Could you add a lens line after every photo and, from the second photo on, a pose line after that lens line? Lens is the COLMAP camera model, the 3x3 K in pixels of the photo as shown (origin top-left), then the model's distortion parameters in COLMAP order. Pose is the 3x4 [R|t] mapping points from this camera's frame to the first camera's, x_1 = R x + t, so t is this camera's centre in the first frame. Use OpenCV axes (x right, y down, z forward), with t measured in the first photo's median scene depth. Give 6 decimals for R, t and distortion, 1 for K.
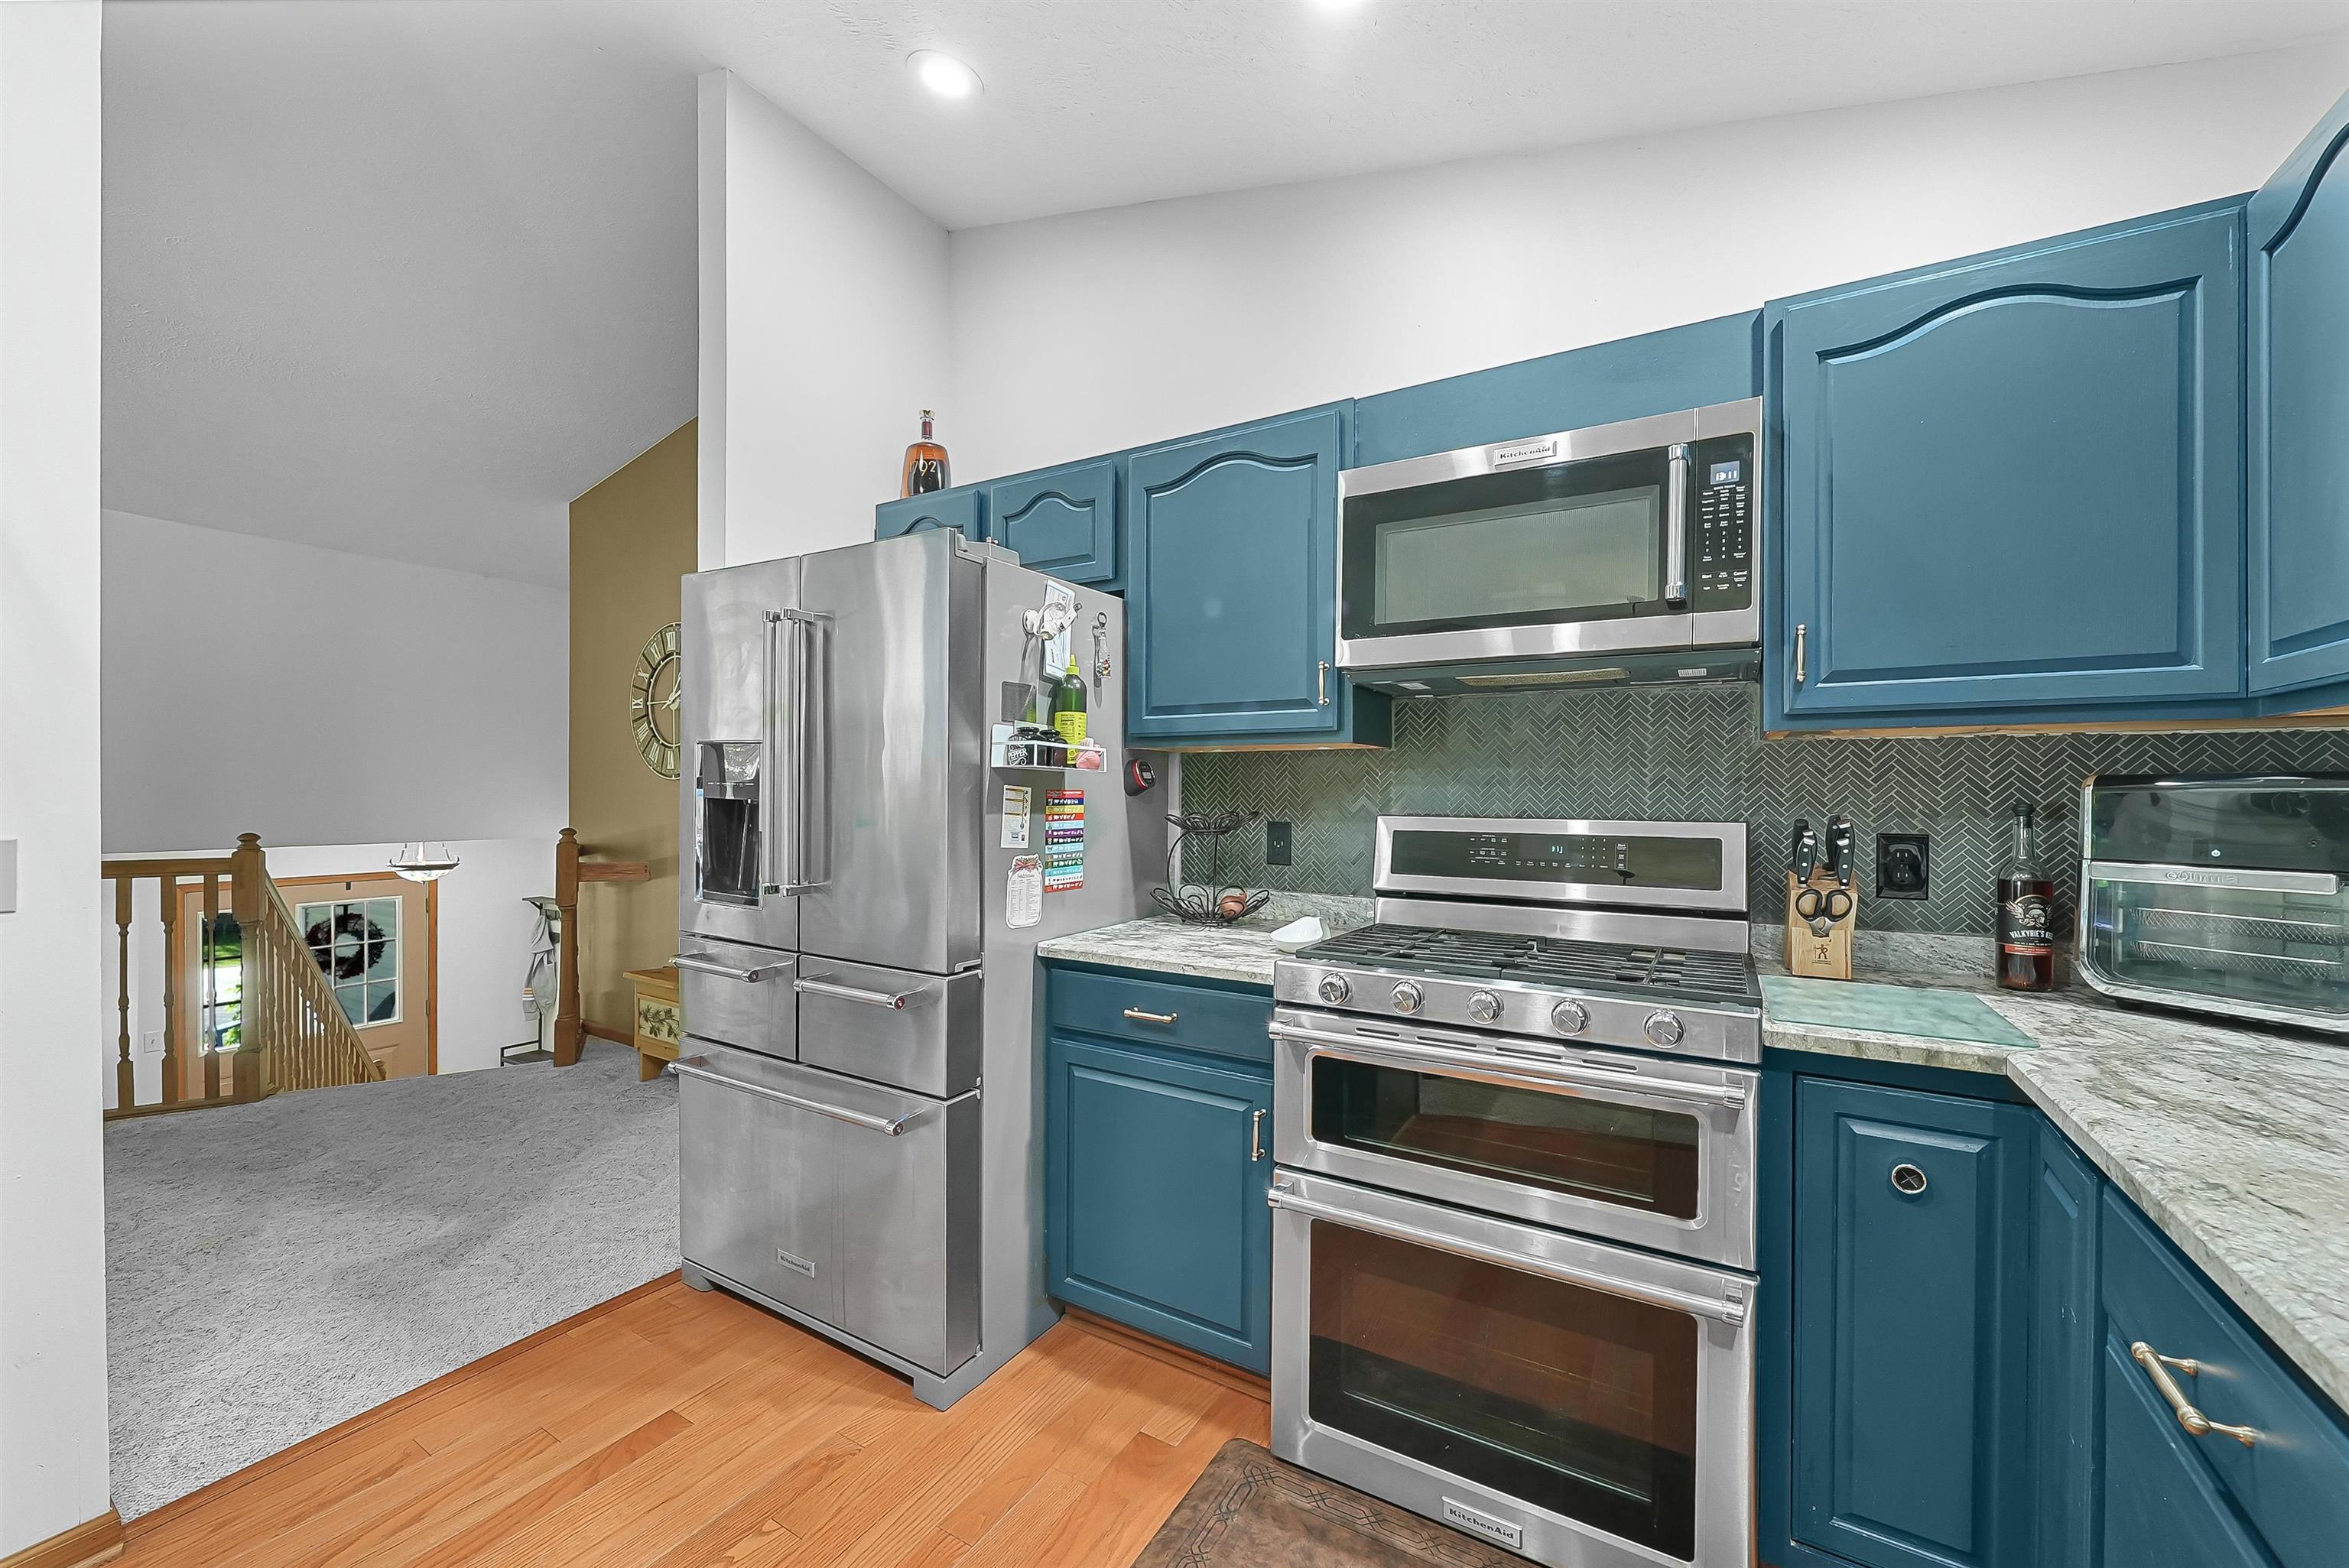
lens RADIAL K [[902.3, 0, 1181.4], [0, 902.3, 797.5], [0, 0, 1]] dist [0.000671, 0.000011]
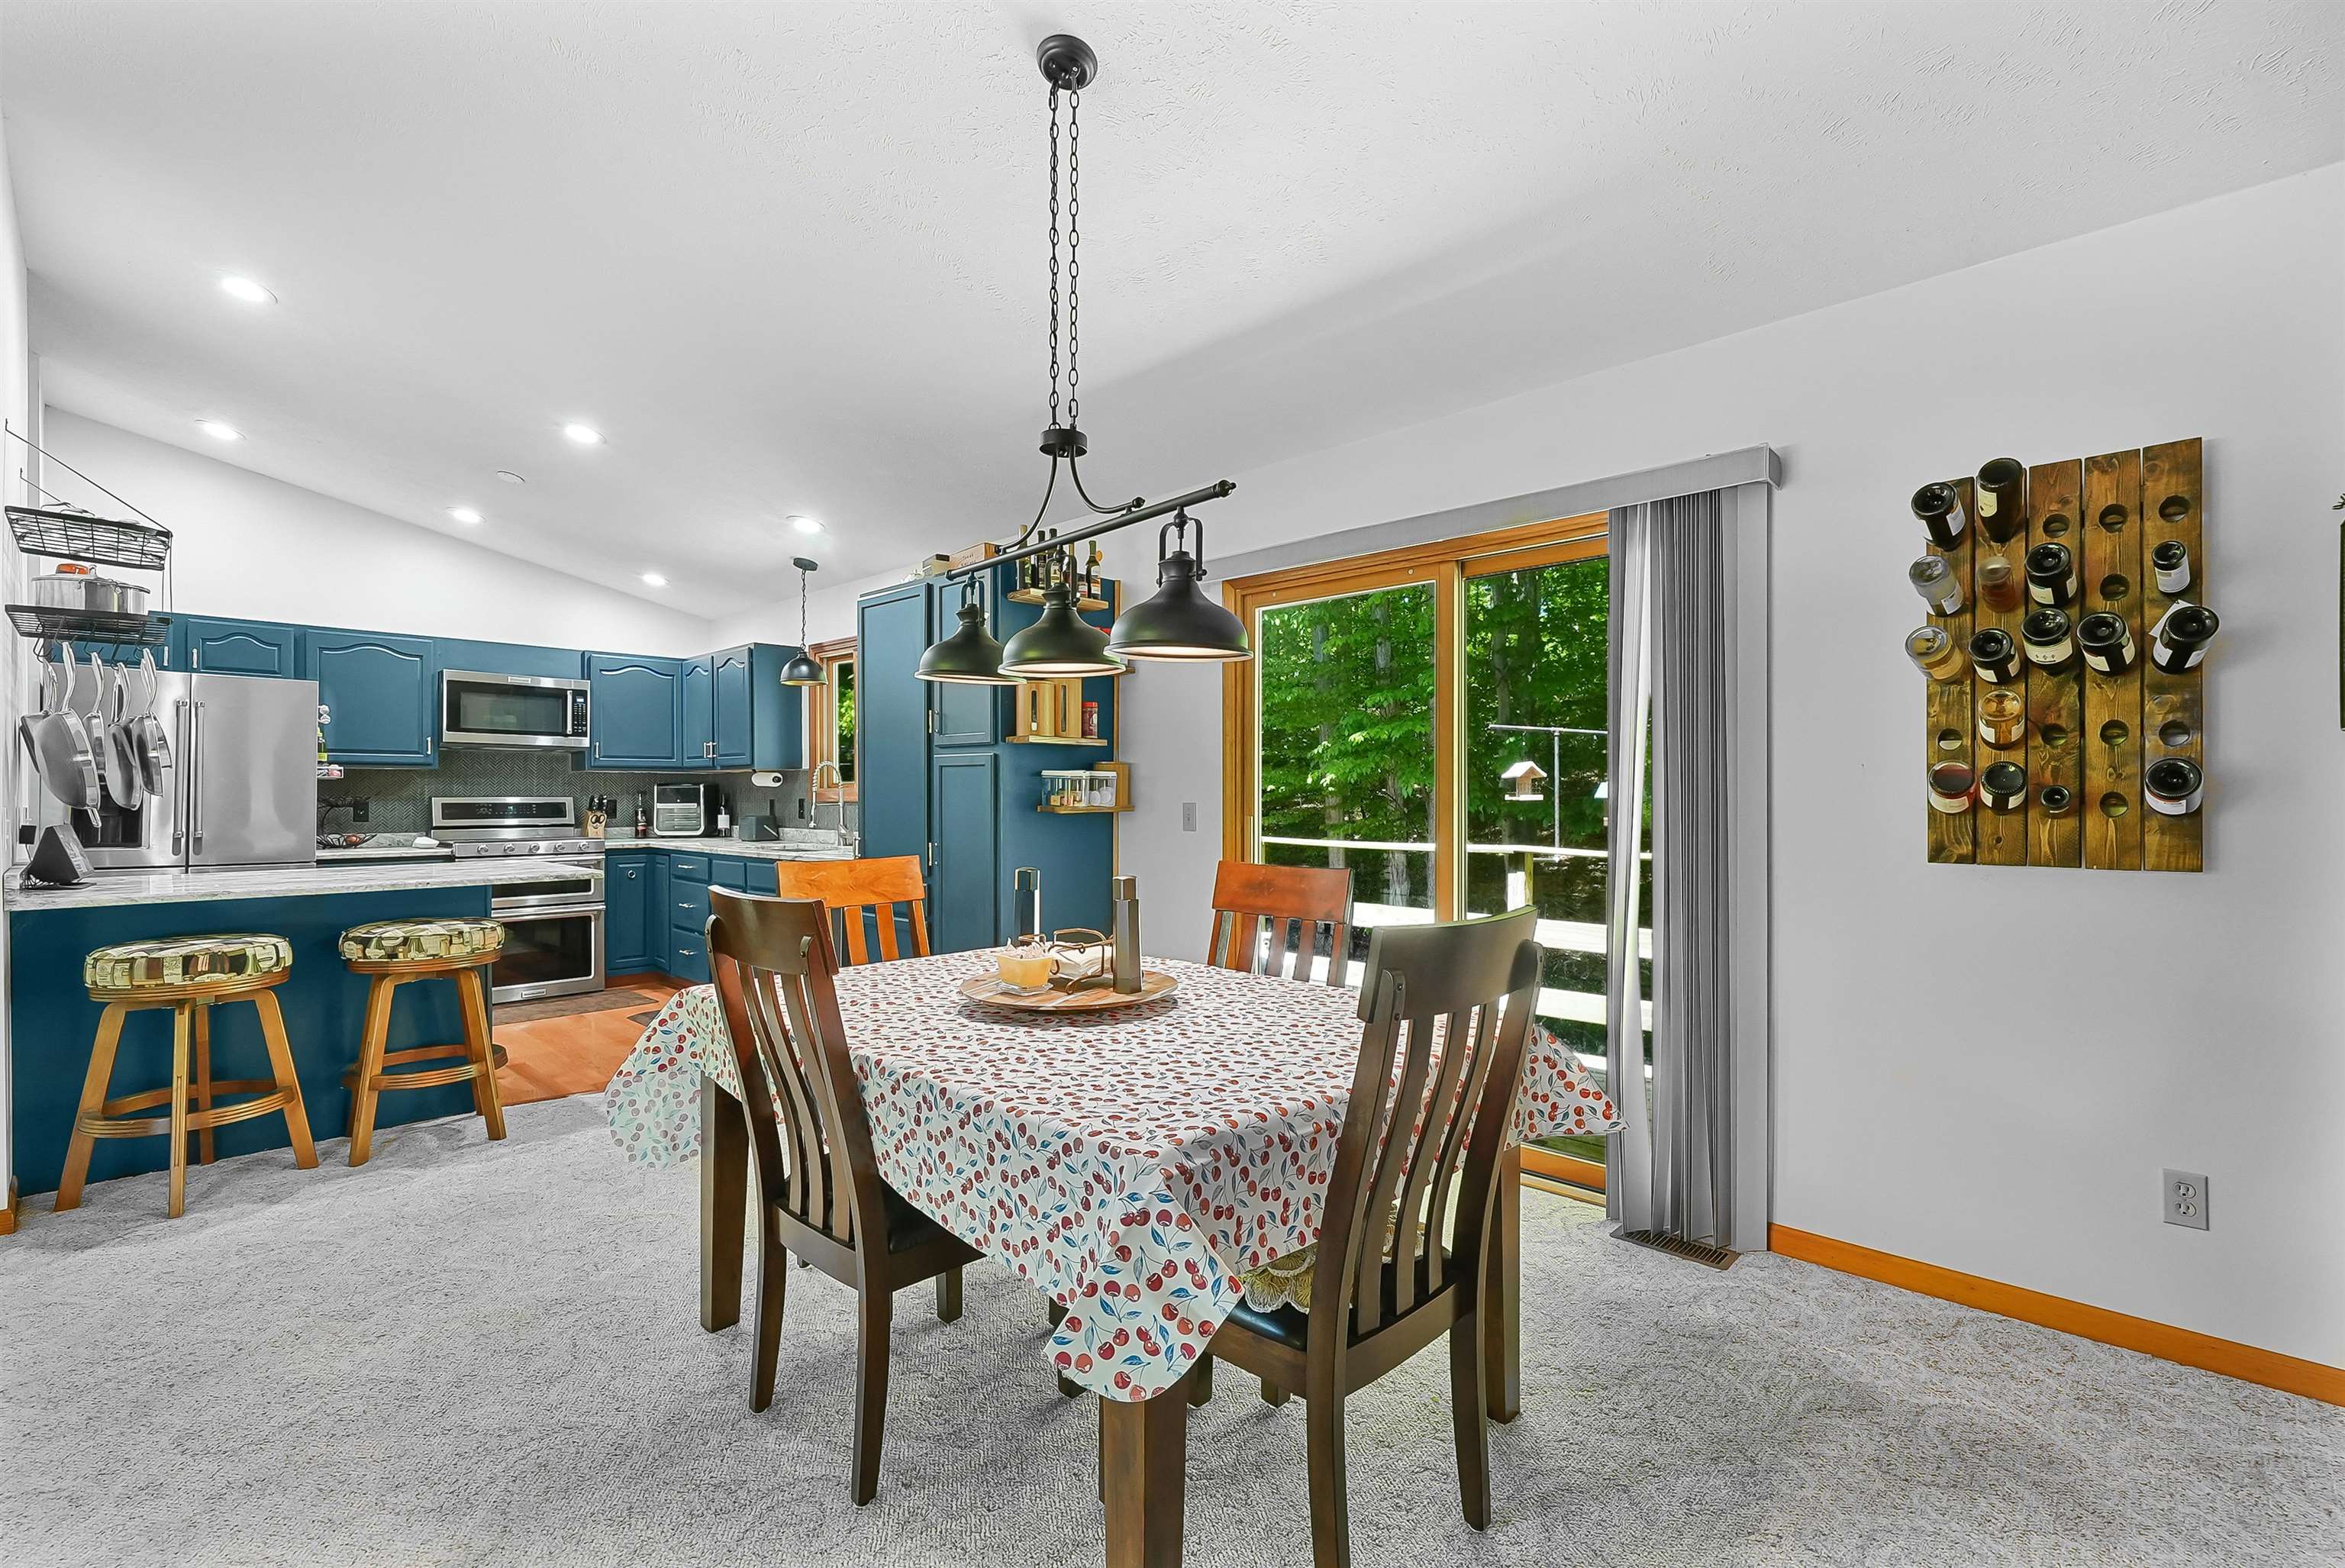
lens RADIAL K [[1021.7, 0, 1171.4], [0, 1021.7, 786.3], [0, 0, 1]] dist [0.001438, 0.000074]
pose [[0.228047, -0.000468, 0.973650, -2.651787], [0.007622, 0.999970, -0.001304, 0.011278], [-0.973620, 0.007718, 0.228044, -2.085806]]
